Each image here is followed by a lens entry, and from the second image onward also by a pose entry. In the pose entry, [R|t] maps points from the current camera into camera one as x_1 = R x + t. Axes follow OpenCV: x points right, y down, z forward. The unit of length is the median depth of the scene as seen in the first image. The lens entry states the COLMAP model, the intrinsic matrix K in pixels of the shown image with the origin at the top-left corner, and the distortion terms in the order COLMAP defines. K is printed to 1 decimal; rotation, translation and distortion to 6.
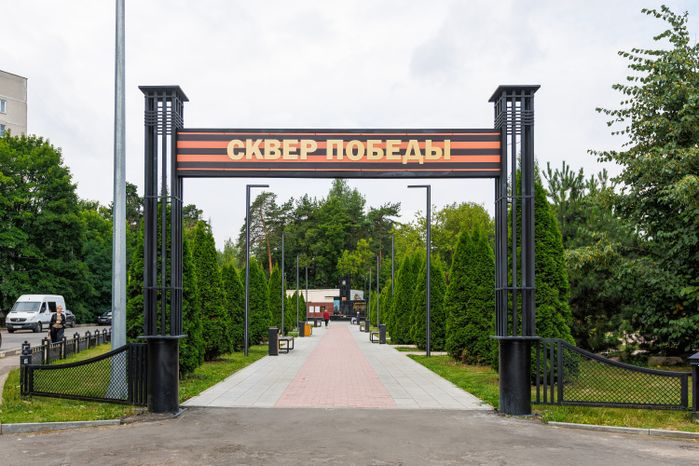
lens RADIAL K [[615.2, 0, 349.5], [0, 615.2, 233.0], [0, 0, 1]] dist [0.005422, 0.002783]
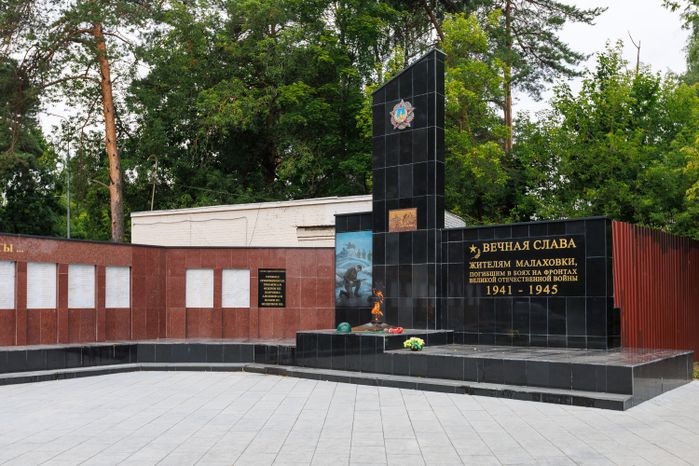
lens RADIAL K [[638.6, 0, 349.5], [0, 638.6, 233.0], [0, 0, 1]] dist [-0.008429, -0.001696]
pose [[0.998962, -0.001582, -0.045532, -0.013820], [0.002359, 0.999853, 0.017004, 0.101925], [0.045498, -0.017093, 0.998818, 0.797258]]
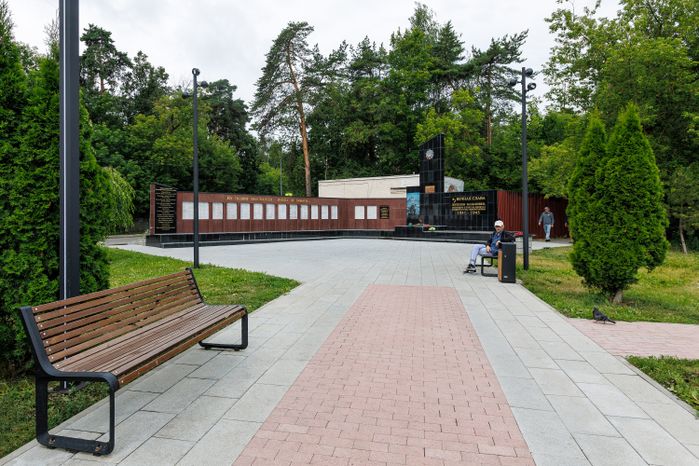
lens RADIAL K [[371.9, 0, 347.4], [0, 371.9, 216.2], [0, 0, 1]] dist [0.001010, 0.000026]
pose [[0.977990, 0.002179, -0.208640, -0.010516], [0.022221, 0.993171, 0.114529, 0.089713], [0.207465, -0.116644, 0.971263, 0.687234]]
